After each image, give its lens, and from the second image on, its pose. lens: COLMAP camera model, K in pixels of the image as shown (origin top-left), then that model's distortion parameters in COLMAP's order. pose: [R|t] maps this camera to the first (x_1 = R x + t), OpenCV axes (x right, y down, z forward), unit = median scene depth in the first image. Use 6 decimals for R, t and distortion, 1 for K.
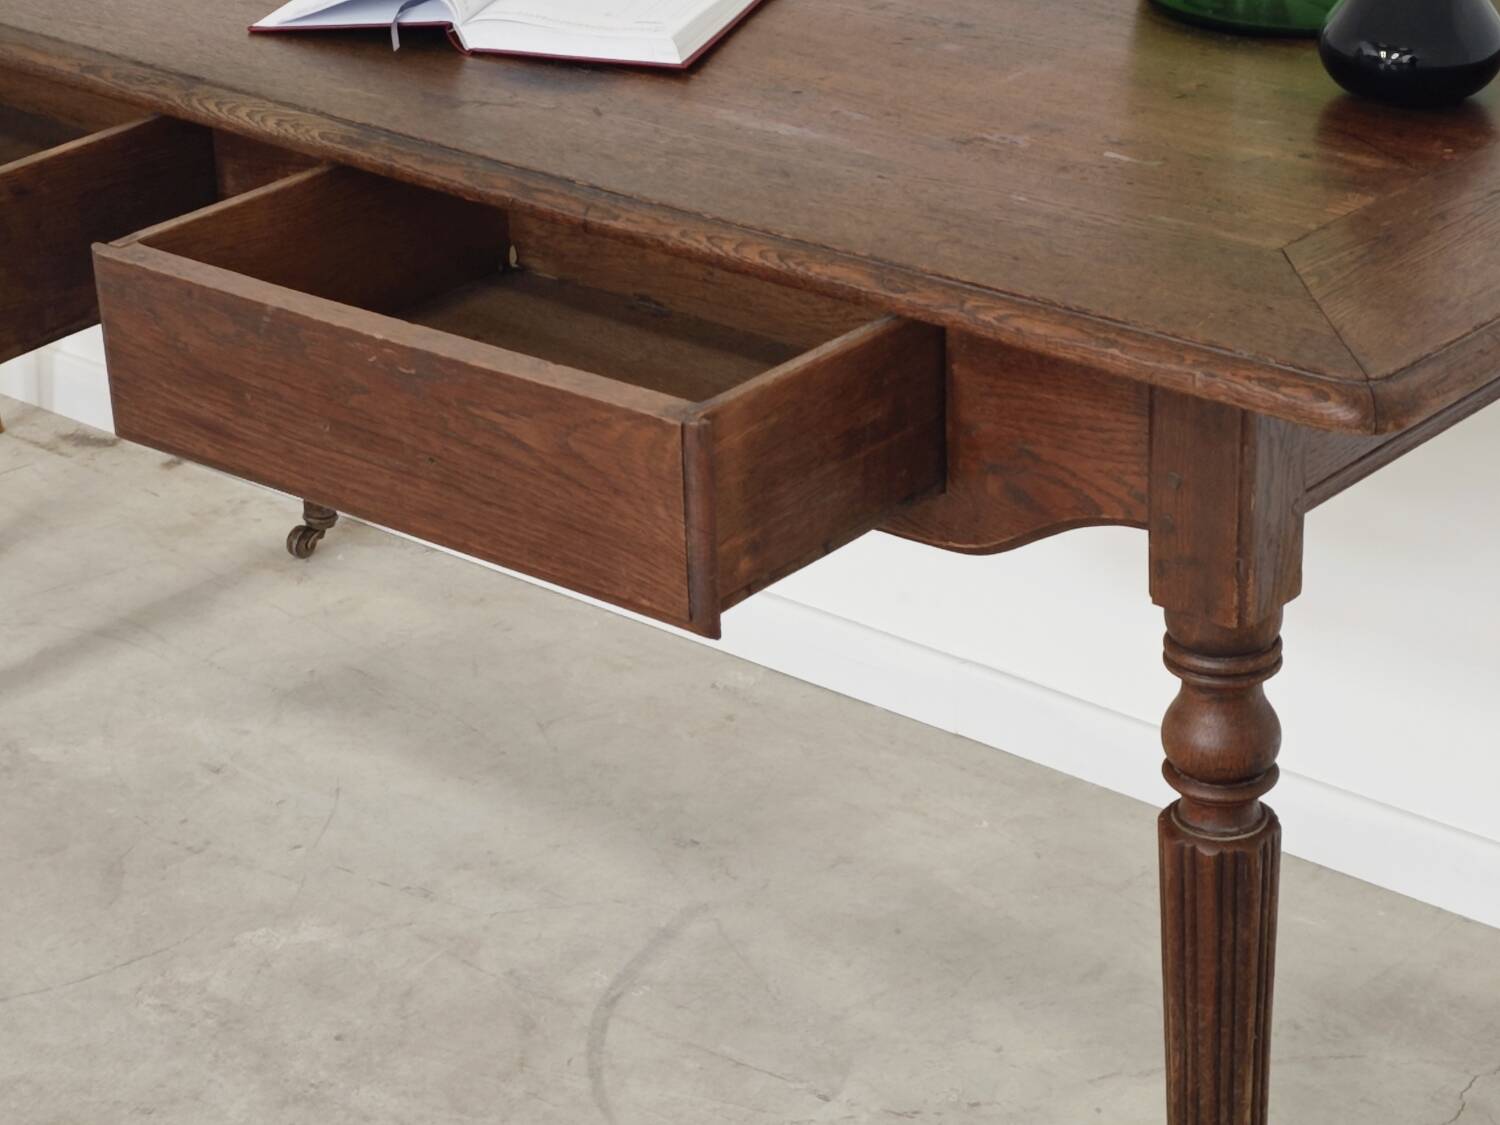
lens RADIAL K [[3651.1, 0, 782.9], [0, 3651.1, 567.1], [0, 0, 1]] dist [0.201201, 0.000000]
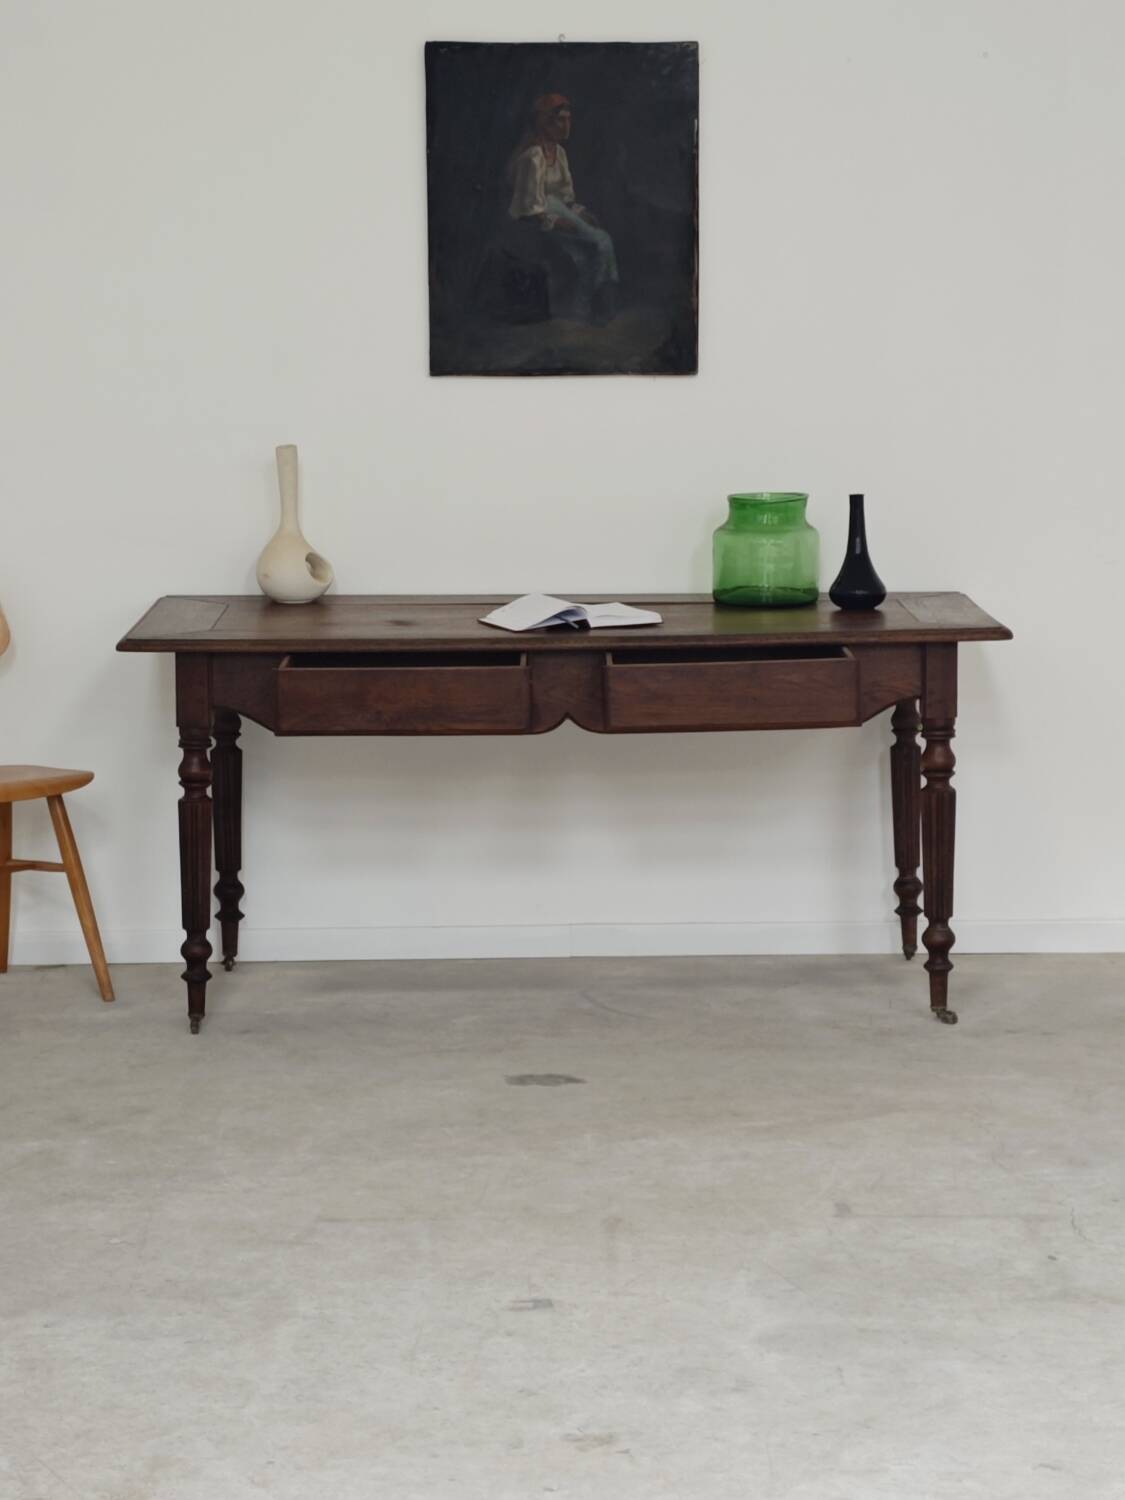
lens RADIAL K [[3623.0, 0, 573.6], [0, 3623.0, 746.5], [0, 0, 1]] dist [0.183979, 0.000000]
pose [[0.763830, -0.086573, 0.639585, -1.900009], [0.275383, 0.939948, -0.201649, 0.513900], [-0.583719, 0.330156, 0.741801, -1.078788]]
